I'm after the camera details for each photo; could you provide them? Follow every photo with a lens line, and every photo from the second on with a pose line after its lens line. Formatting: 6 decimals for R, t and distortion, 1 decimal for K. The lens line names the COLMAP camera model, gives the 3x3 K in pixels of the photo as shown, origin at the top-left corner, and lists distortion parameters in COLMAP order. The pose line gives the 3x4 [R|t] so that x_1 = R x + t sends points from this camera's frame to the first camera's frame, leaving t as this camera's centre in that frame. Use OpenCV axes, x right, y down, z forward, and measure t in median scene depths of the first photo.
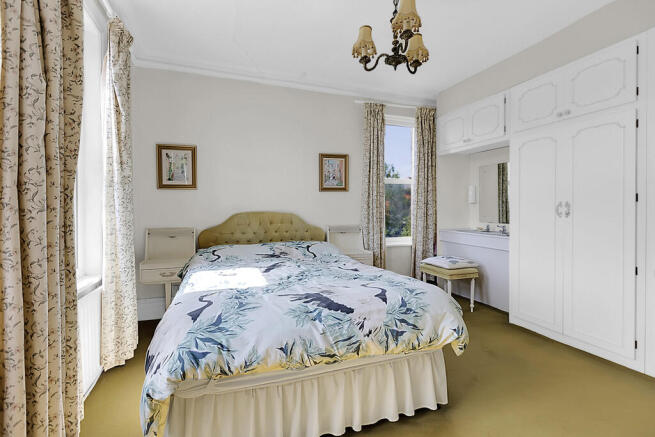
lens RADIAL K [[277.7, 0, 327.5], [0, 277.7, 218.5], [0, 0, 1]] dist [0.001201, 0.000141]
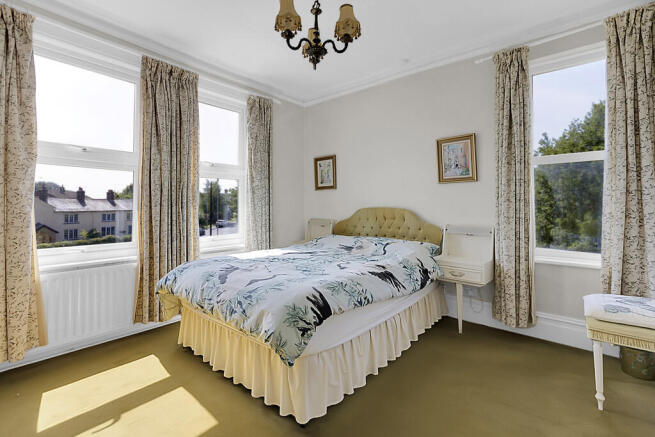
lens RADIAL K [[291.3, 0, 328.1], [0, 291.3, 211.3], [0, 0, 1]] dist [0.001821, 0.000411]
pose [[0.545833, 0.016940, -0.837723, 0.569845], [-0.021488, 0.999750, 0.006216, -0.012045], [0.837618, 0.014609, 0.546061, 0.242742]]
